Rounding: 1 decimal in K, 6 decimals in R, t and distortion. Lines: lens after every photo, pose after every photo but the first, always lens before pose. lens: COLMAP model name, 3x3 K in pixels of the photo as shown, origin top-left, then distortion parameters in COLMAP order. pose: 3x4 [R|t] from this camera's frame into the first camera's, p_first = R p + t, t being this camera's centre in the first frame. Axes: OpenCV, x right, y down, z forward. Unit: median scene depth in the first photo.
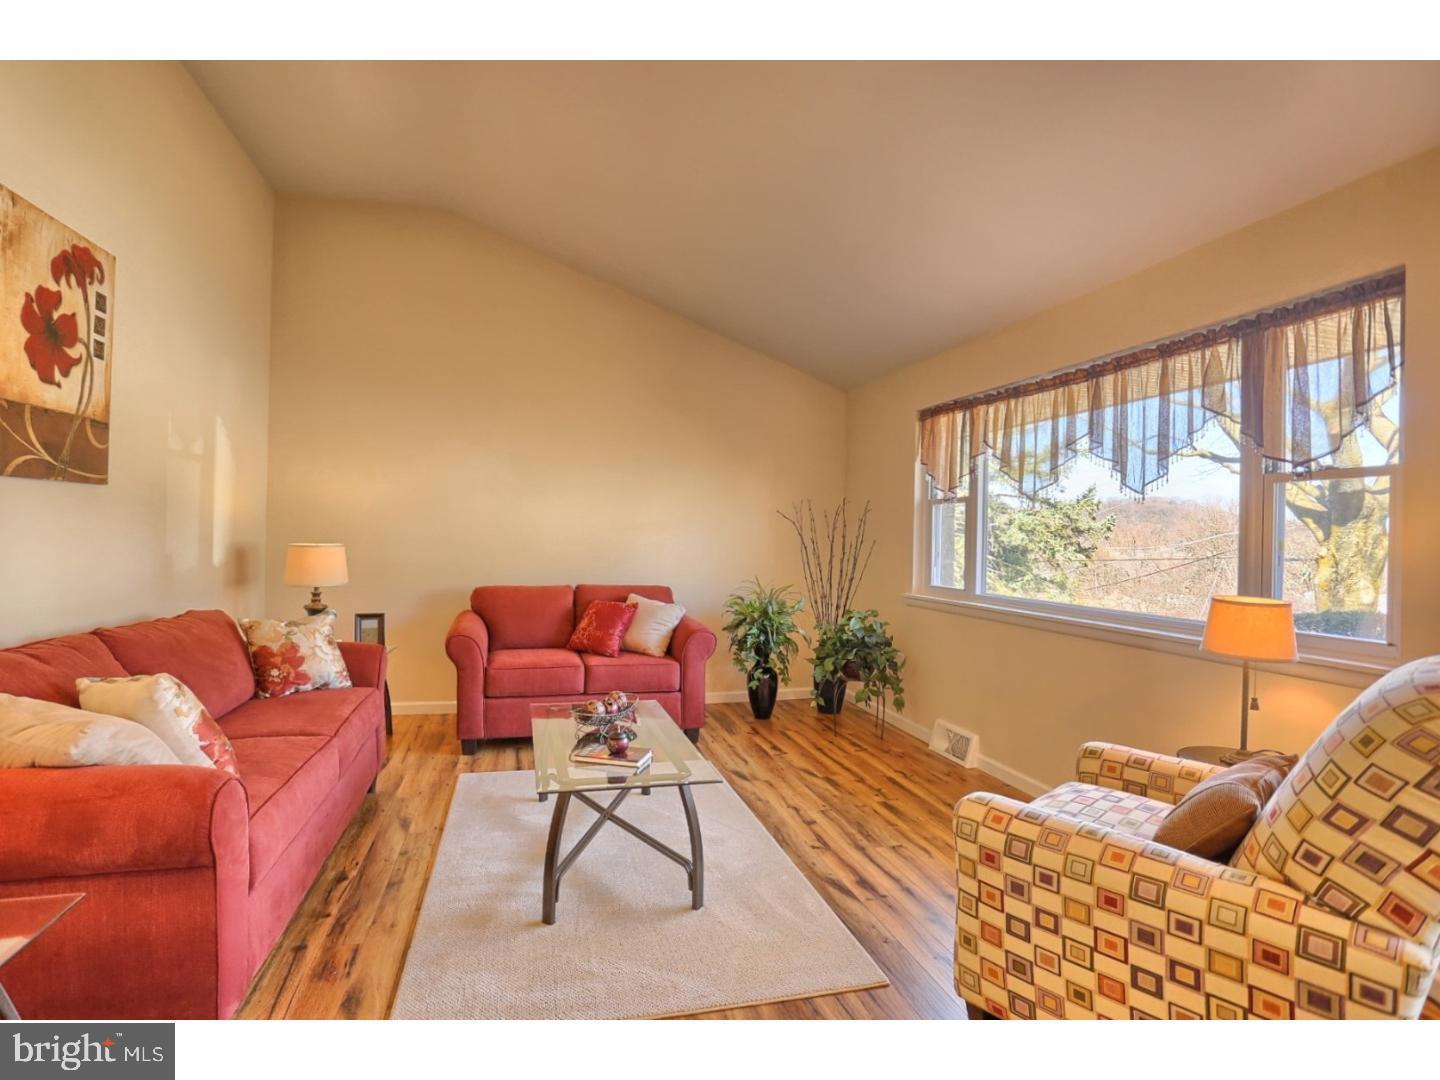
lens RADIAL K [[720.6, 0, 687.6], [0, 720.6, 533.1], [0, 0, 1]] dist [-0.046261, 0.020867]
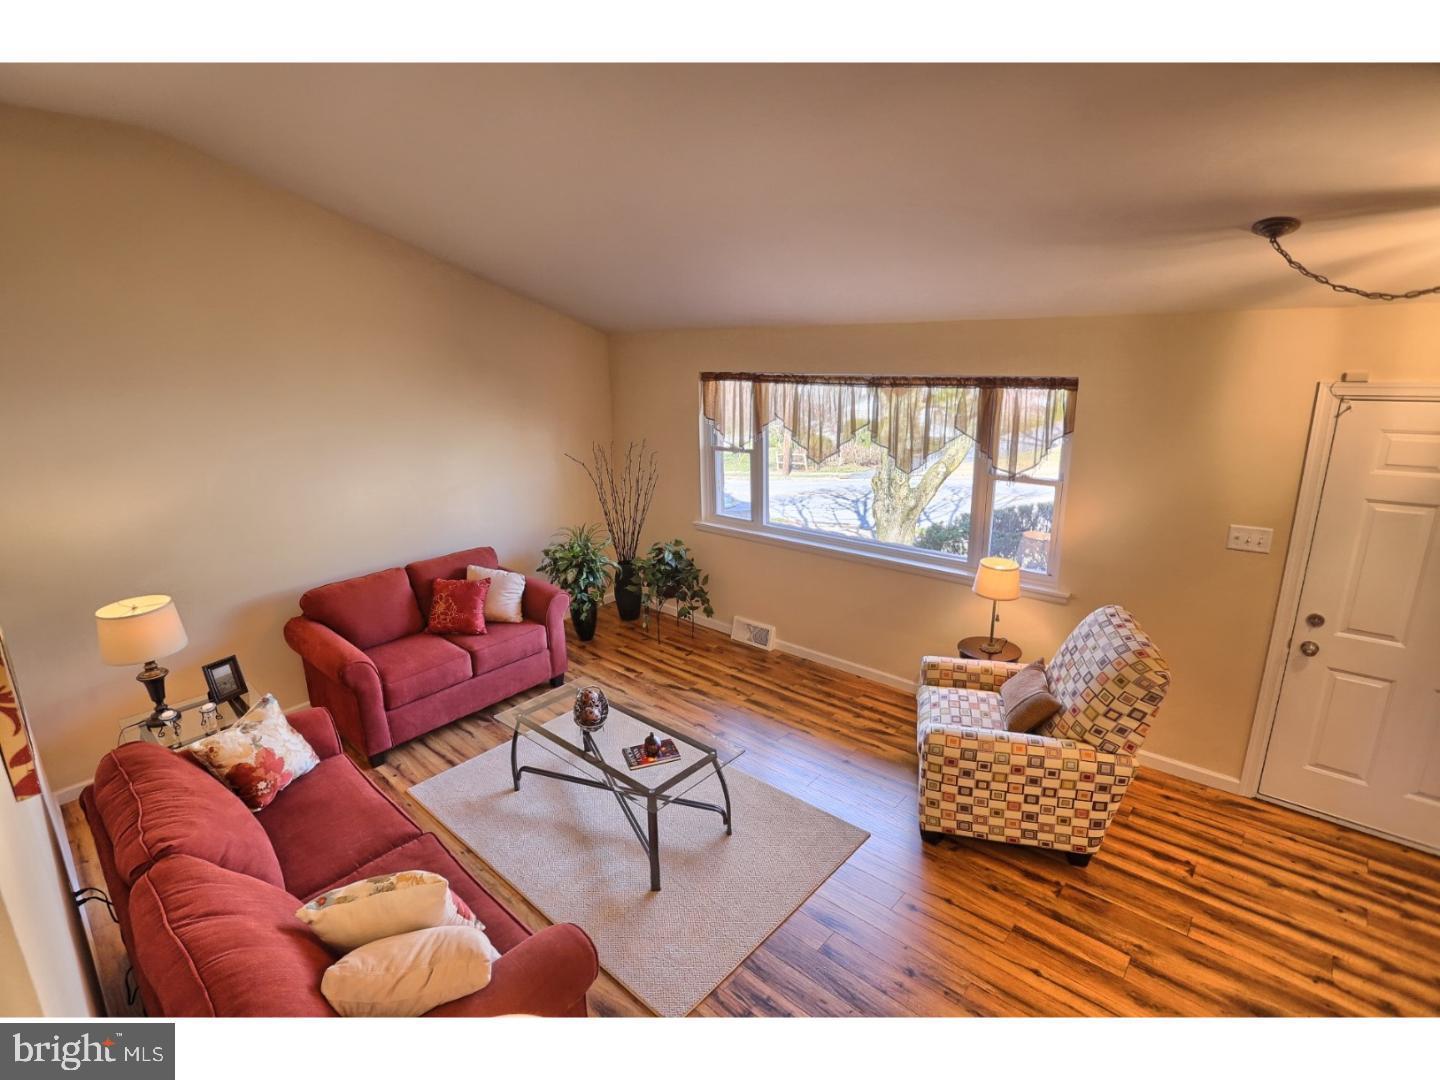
lens RADIAL K [[720.6, 0, 687.6], [0, 720.6, 533.1], [0, 0, 1]] dist [-0.046261, 0.020867]
pose [[0.832483, -0.188991, 0.520822, -0.656985], [0.048404, 0.961239, 0.271436, -0.428203], [-0.551933, -0.200756, 0.809362, 0.000171]]
